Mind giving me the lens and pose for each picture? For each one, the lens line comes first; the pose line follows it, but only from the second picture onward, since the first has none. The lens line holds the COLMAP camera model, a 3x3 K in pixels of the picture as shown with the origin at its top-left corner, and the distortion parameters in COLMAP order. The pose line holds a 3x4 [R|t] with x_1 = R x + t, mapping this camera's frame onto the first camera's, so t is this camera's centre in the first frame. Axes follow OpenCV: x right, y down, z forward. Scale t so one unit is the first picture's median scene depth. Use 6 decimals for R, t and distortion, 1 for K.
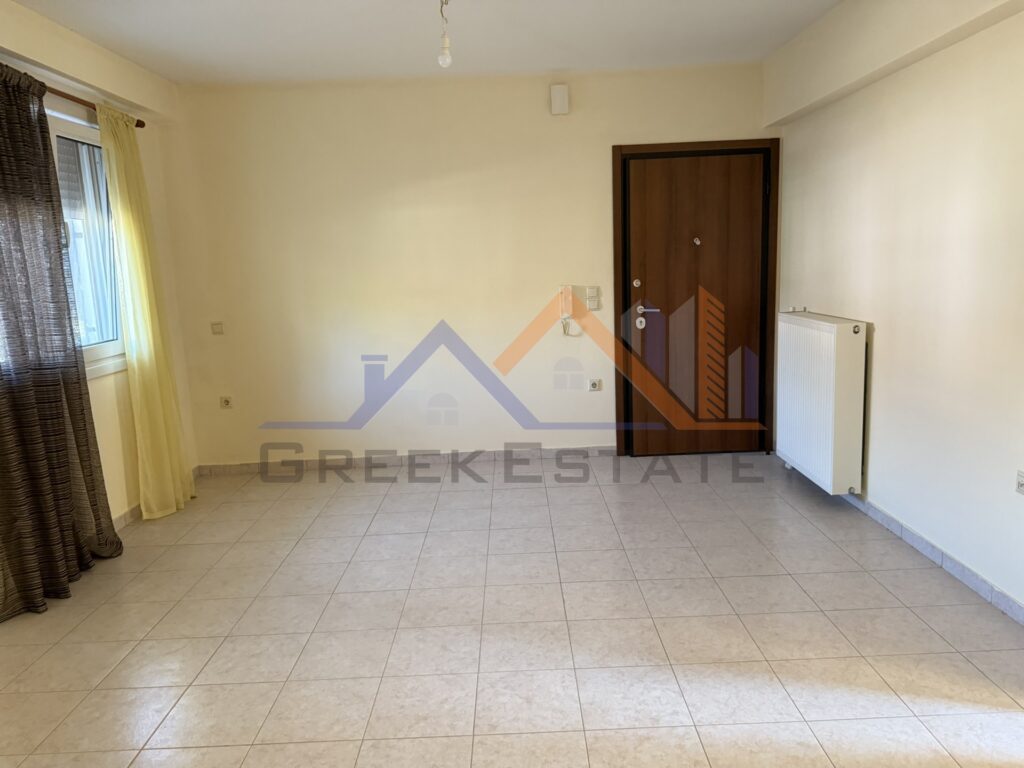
lens RADIAL K [[727.0, 0, 512.1], [0, 727.0, 379.4], [0, 0, 1]] dist [0.025778, -0.029294]
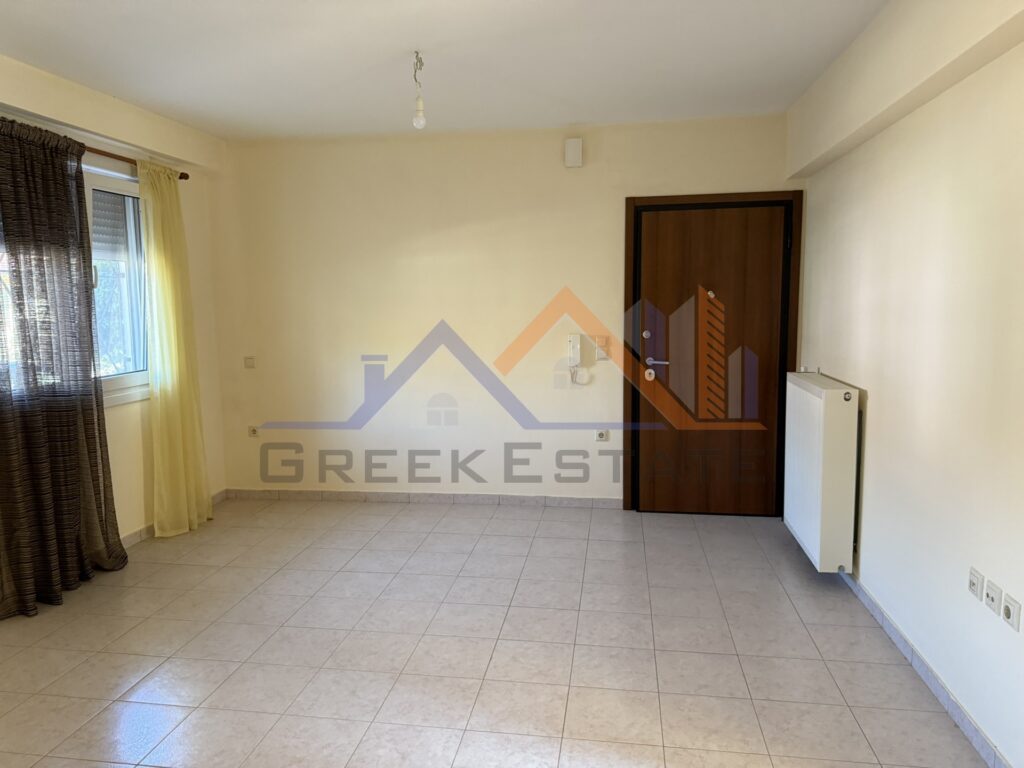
lens RADIAL K [[727.0, 0, 503.2], [0, 727.0, 378.6], [0, 0, 1]] dist [0.025778, -0.029294]
pose [[0.985421, 0.046918, -0.163536, 0.185858], [-0.054647, 0.997576, -0.043088, -0.026395], [0.161118, 0.051396, 0.985596, 0.004593]]
